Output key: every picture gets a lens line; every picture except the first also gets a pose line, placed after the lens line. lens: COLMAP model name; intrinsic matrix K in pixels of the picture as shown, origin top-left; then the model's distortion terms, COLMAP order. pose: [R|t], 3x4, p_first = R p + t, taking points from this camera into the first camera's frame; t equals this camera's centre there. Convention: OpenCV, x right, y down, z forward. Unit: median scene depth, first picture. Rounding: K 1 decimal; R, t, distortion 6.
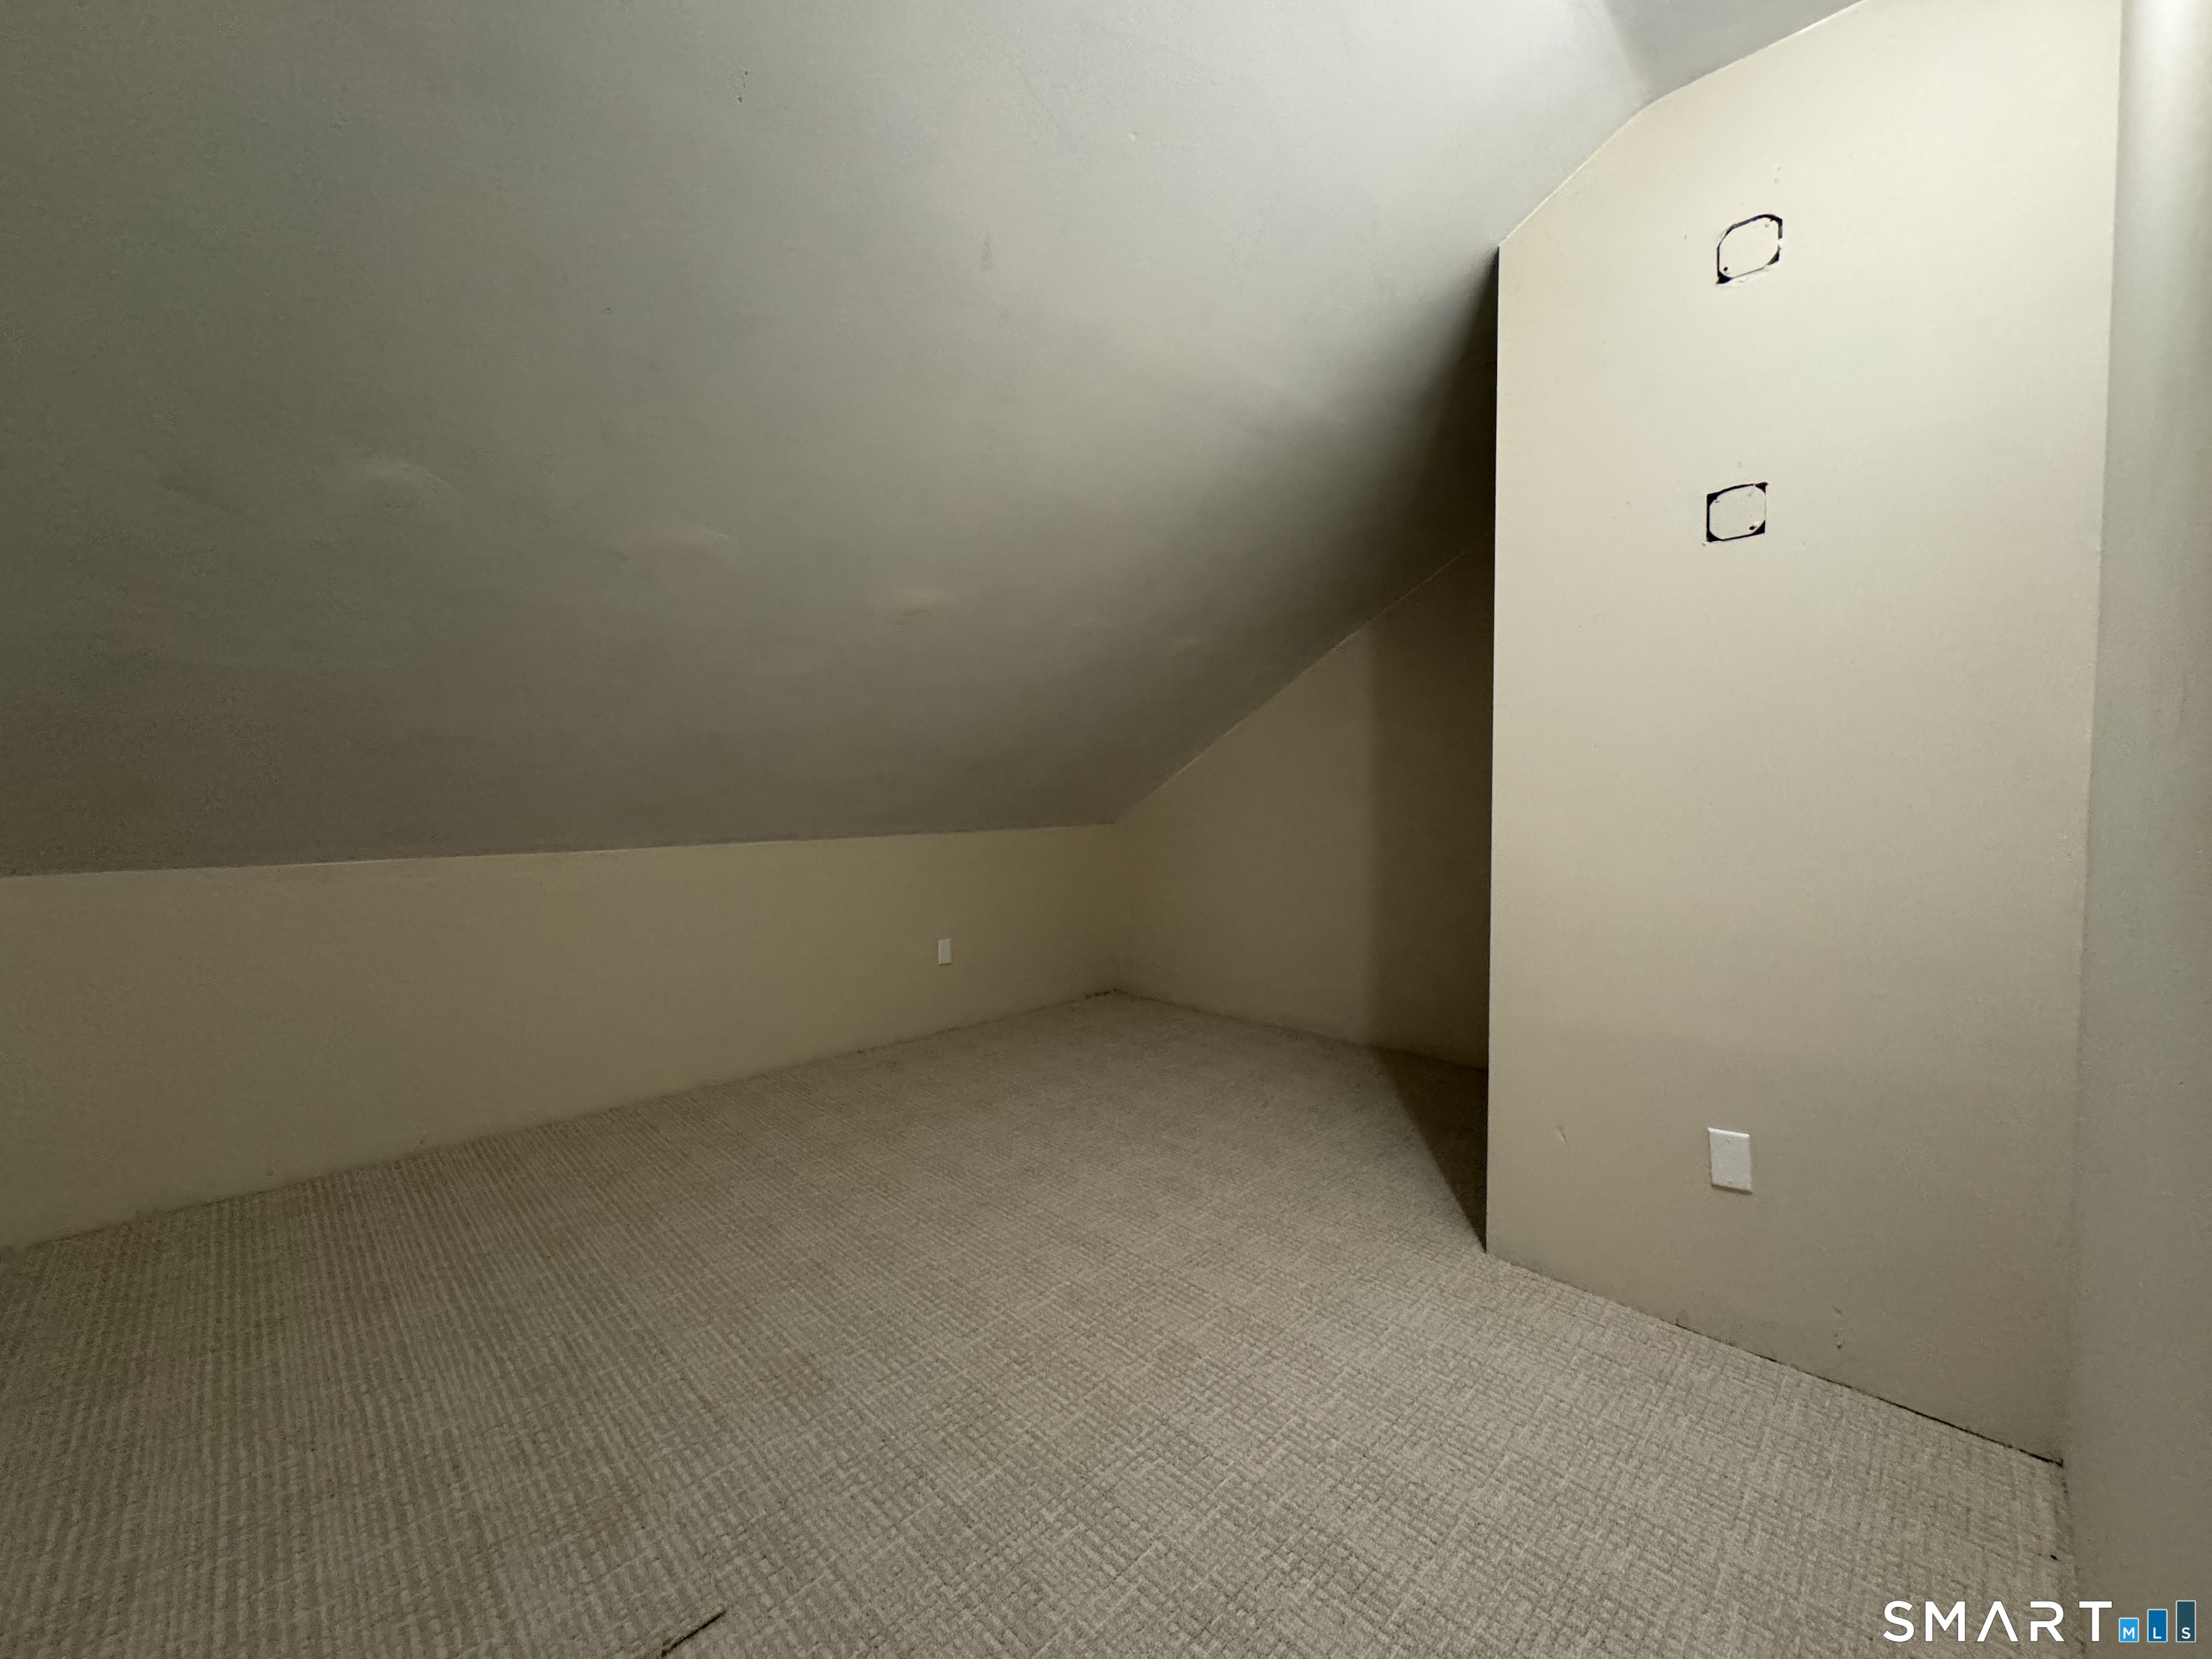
lens RADIAL K [[884.6, 0, 1108.1], [0, 884.6, 830.4], [0, 0, 1]] dist [-0.002897, -0.000169]
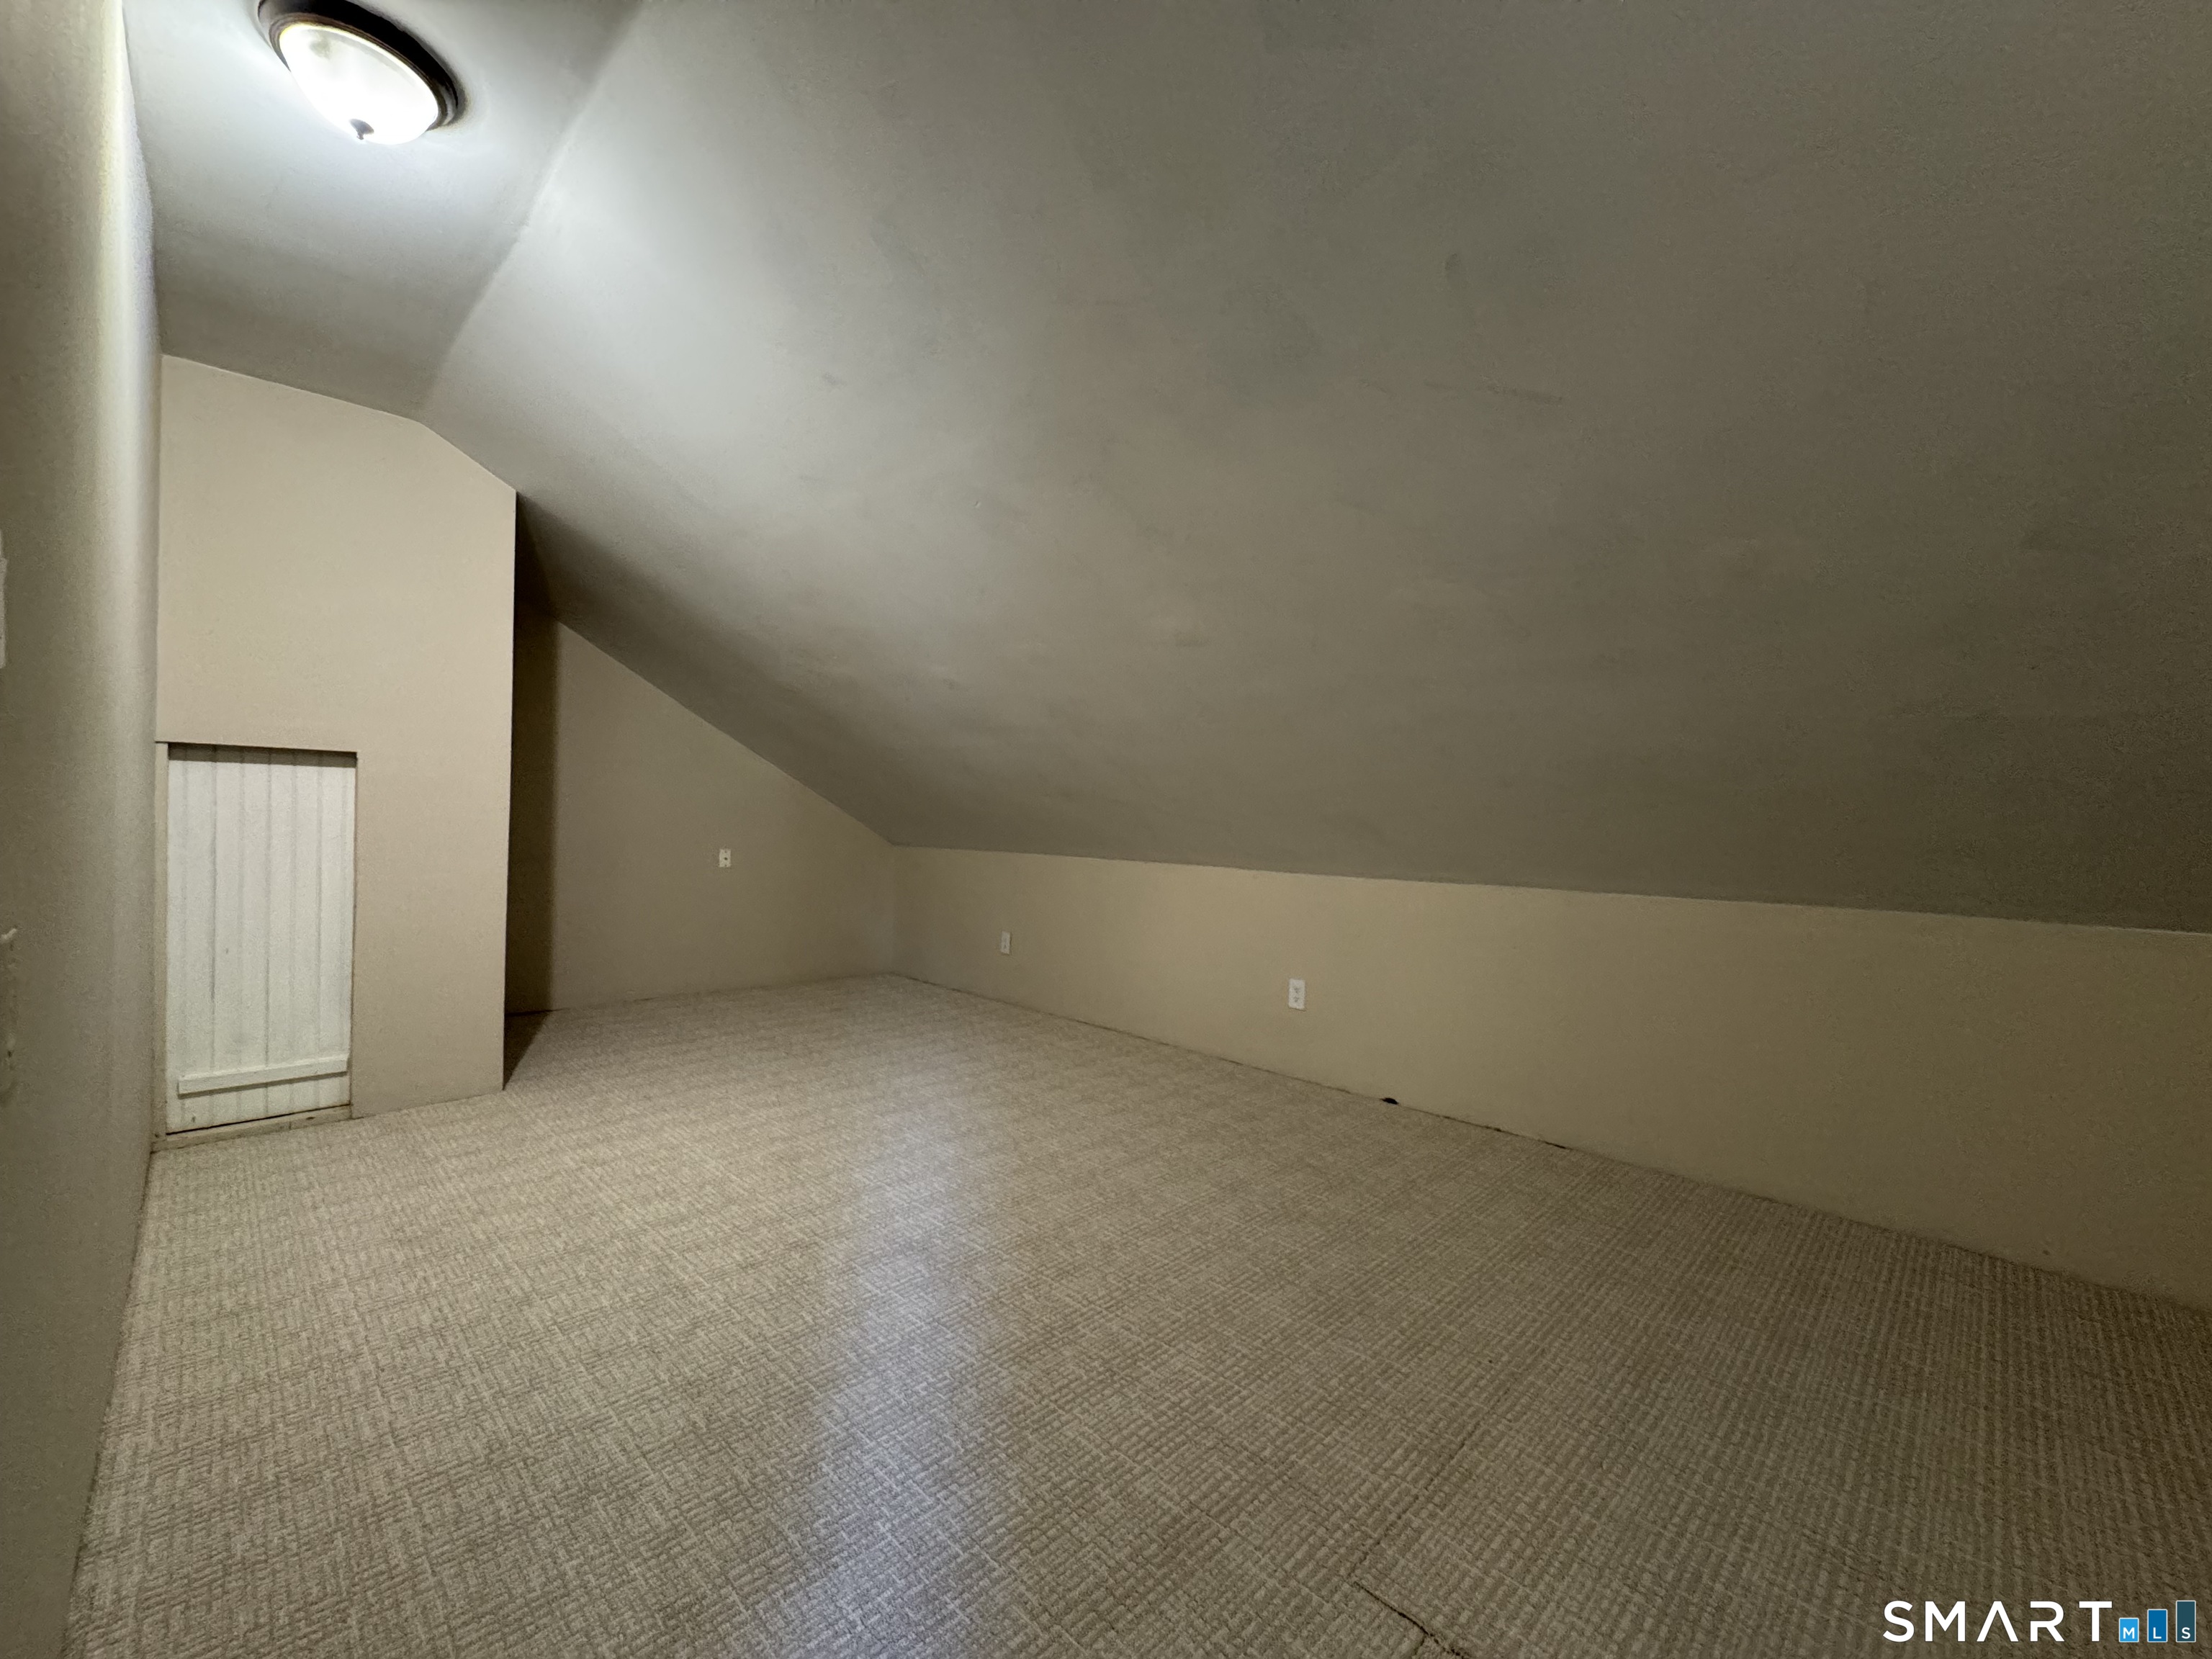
lens RADIAL K [[884.6, 0, 1108.2], [0, 884.6, 822.3], [0, 0, 1]] dist [-0.002897, -0.000169]
pose [[0.010485, 0.010674, -0.999888, 0.778426], [-0.072290, 0.997335, 0.009889, -0.046556], [0.997329, 0.072179, 0.011229, 0.773373]]
